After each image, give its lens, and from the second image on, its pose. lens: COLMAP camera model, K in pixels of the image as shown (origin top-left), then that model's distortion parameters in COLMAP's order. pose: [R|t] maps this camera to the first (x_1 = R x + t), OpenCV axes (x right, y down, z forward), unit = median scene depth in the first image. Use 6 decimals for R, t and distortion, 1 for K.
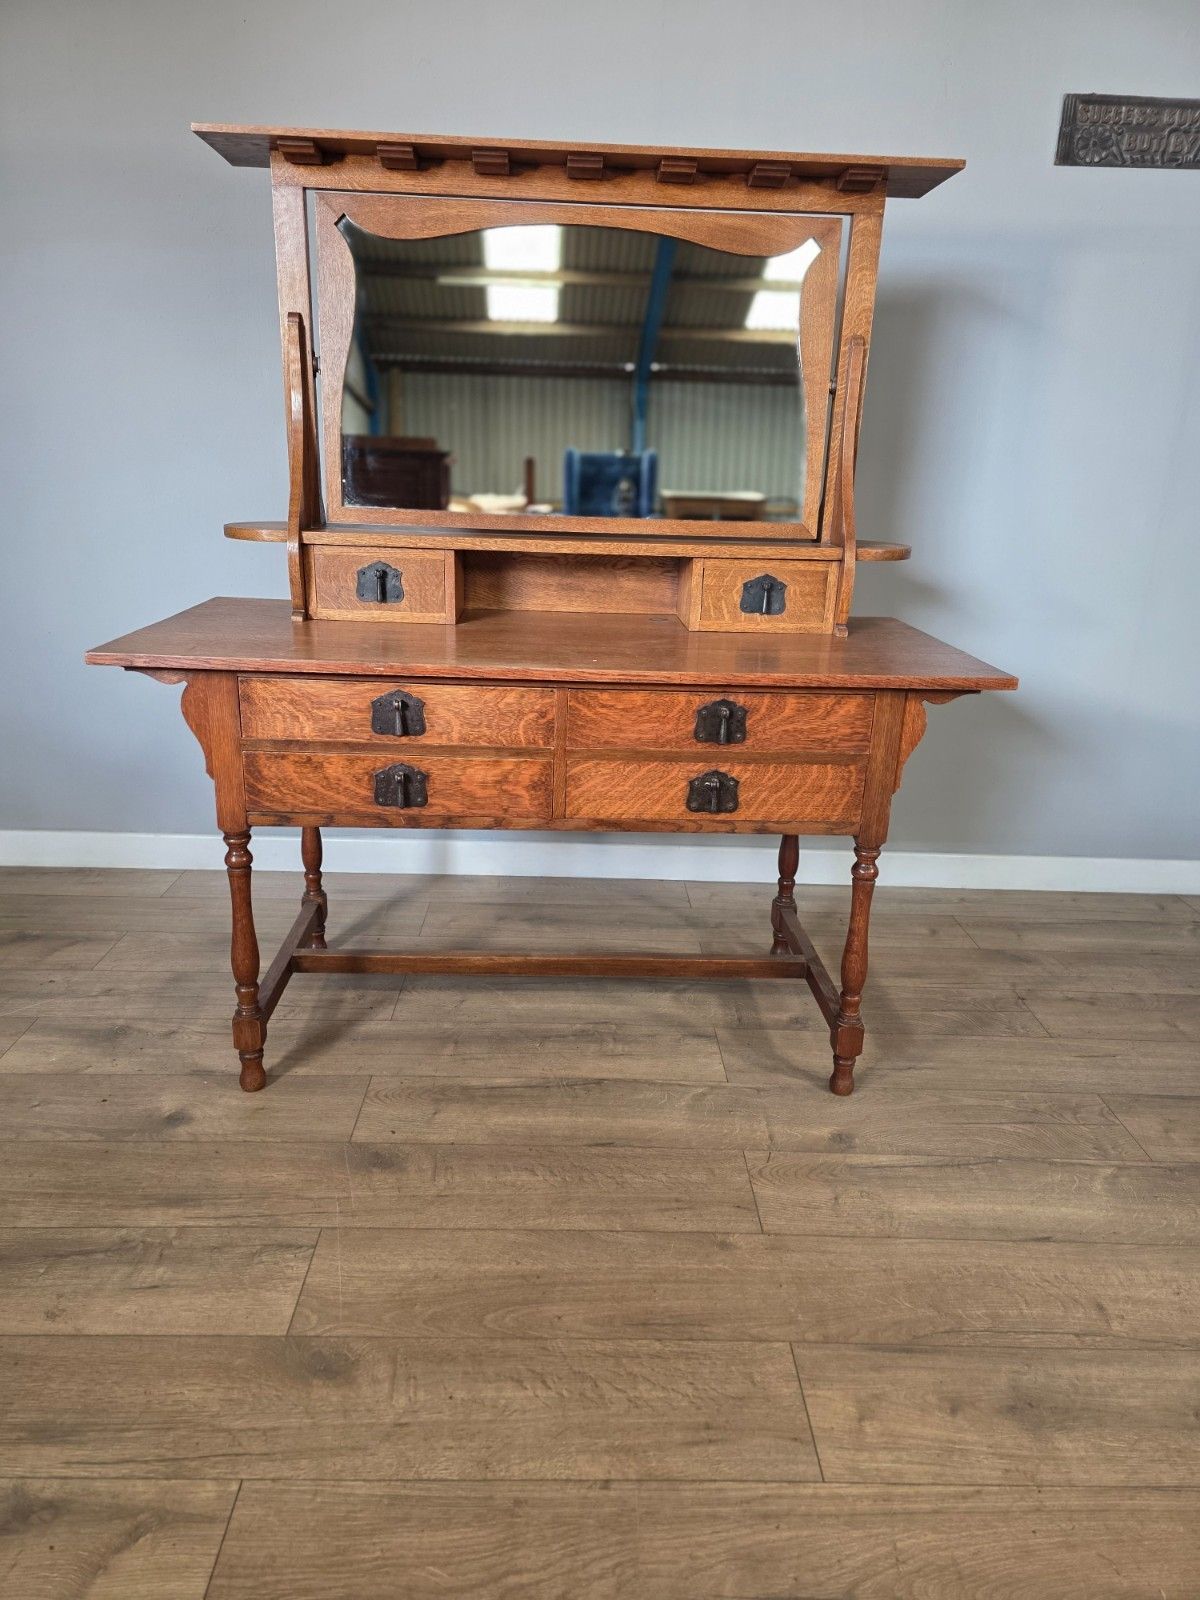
lens RADIAL K [[1080.9, 0, 601.4], [0, 1080.9, 805.7], [0, 0, 1]] dist [0.060891, -0.068173]
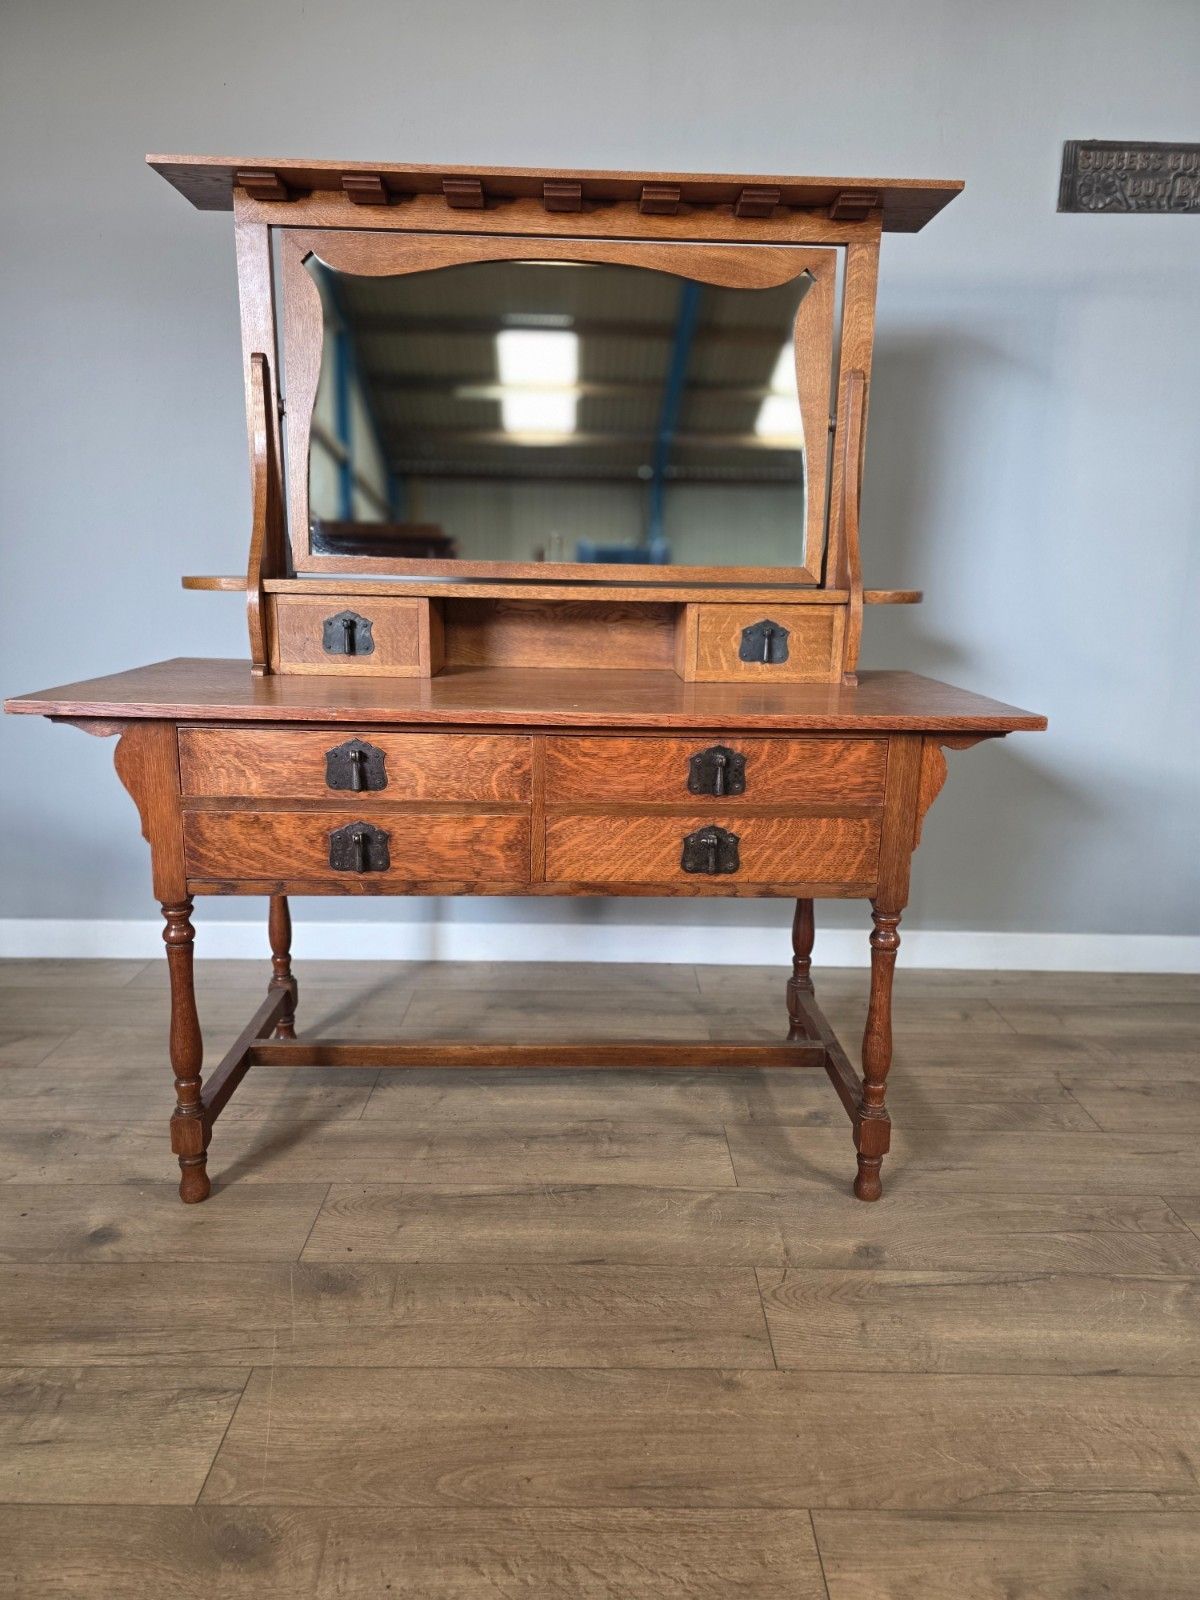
lens RADIAL K [[1080.9, 0, 616.6], [0, 1080.9, 807.5], [0, 0, 1]] dist [0.060891, -0.068173]
pose [[0.999875, -0.013120, -0.008770, 0.032326], [0.012250, 0.995606, -0.092834, 0.032137], [0.009950, 0.092715, 0.995643, 0.101523]]
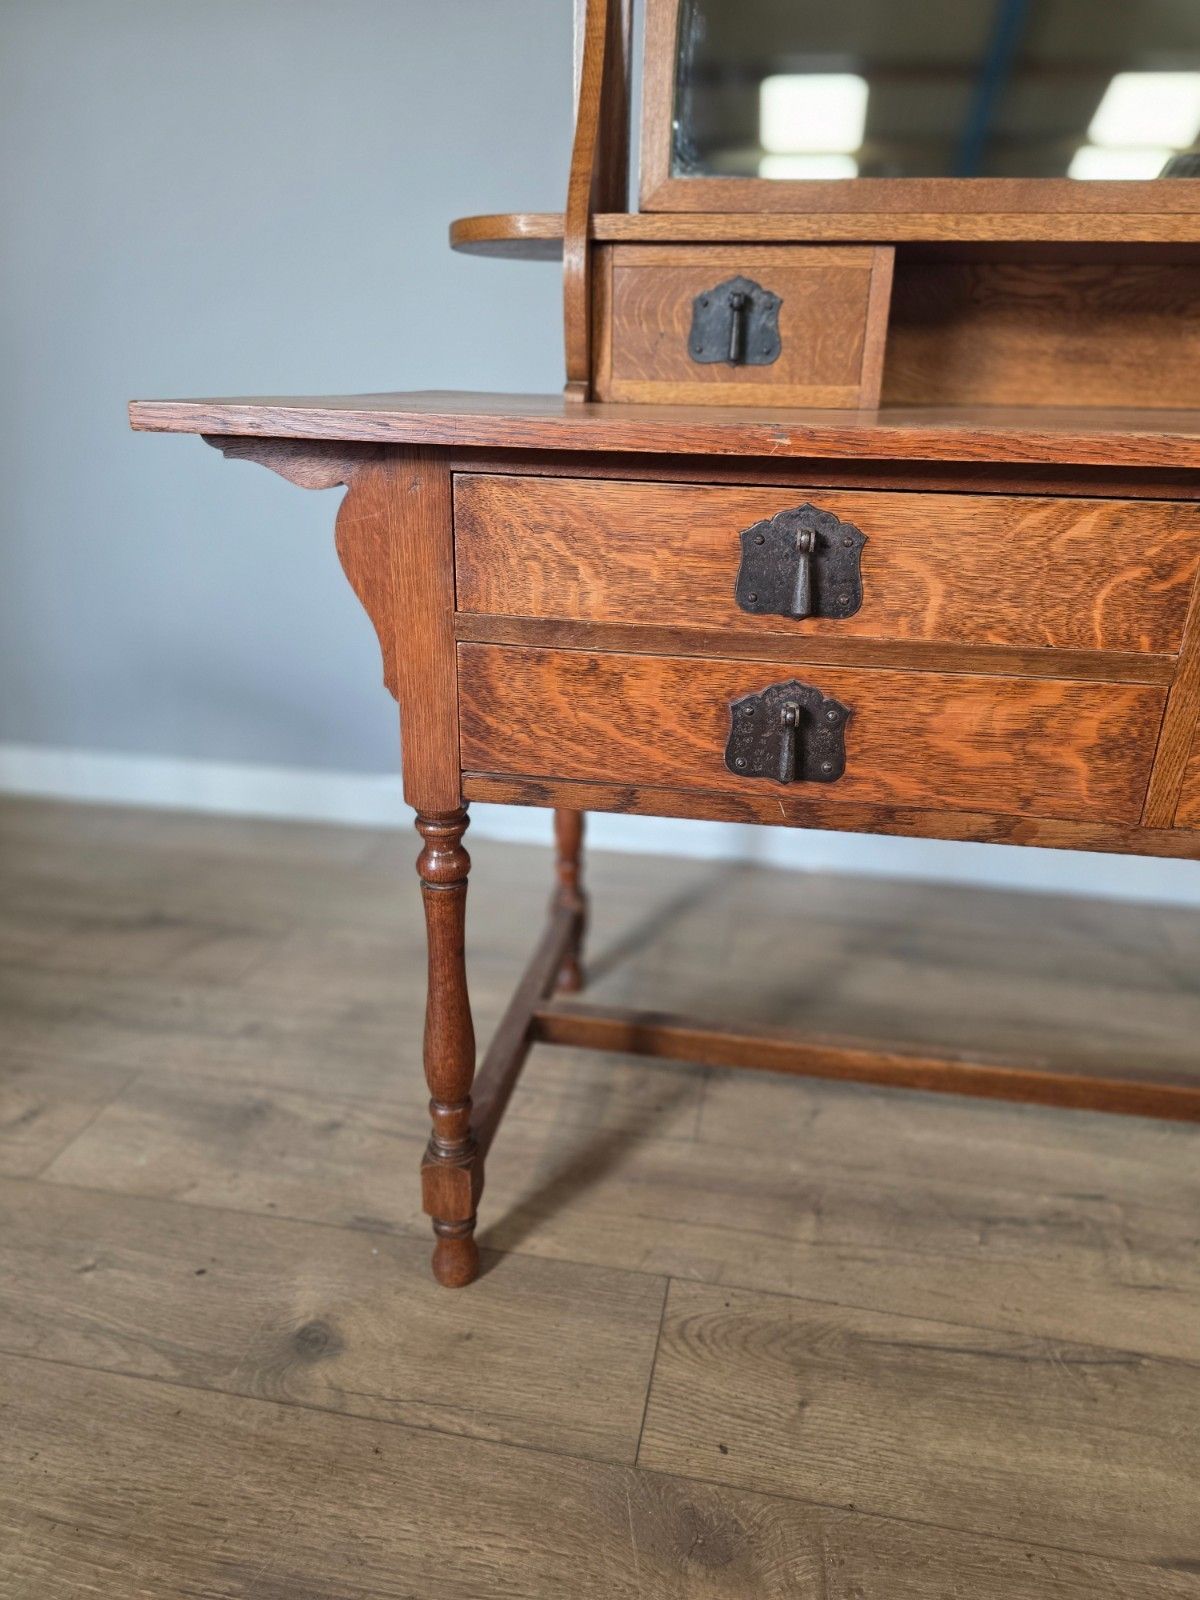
lens RADIAL K [[1080.9, 0, 610.2], [0, 1080.9, 804.1], [0, 0, 1]] dist [0.060891, -0.068173]
pose [[0.978398, 0.061446, -0.197385, -0.156242], [-0.050543, 0.996929, 0.059813, -0.011159], [0.200454, -0.048544, 0.978500, 0.511381]]
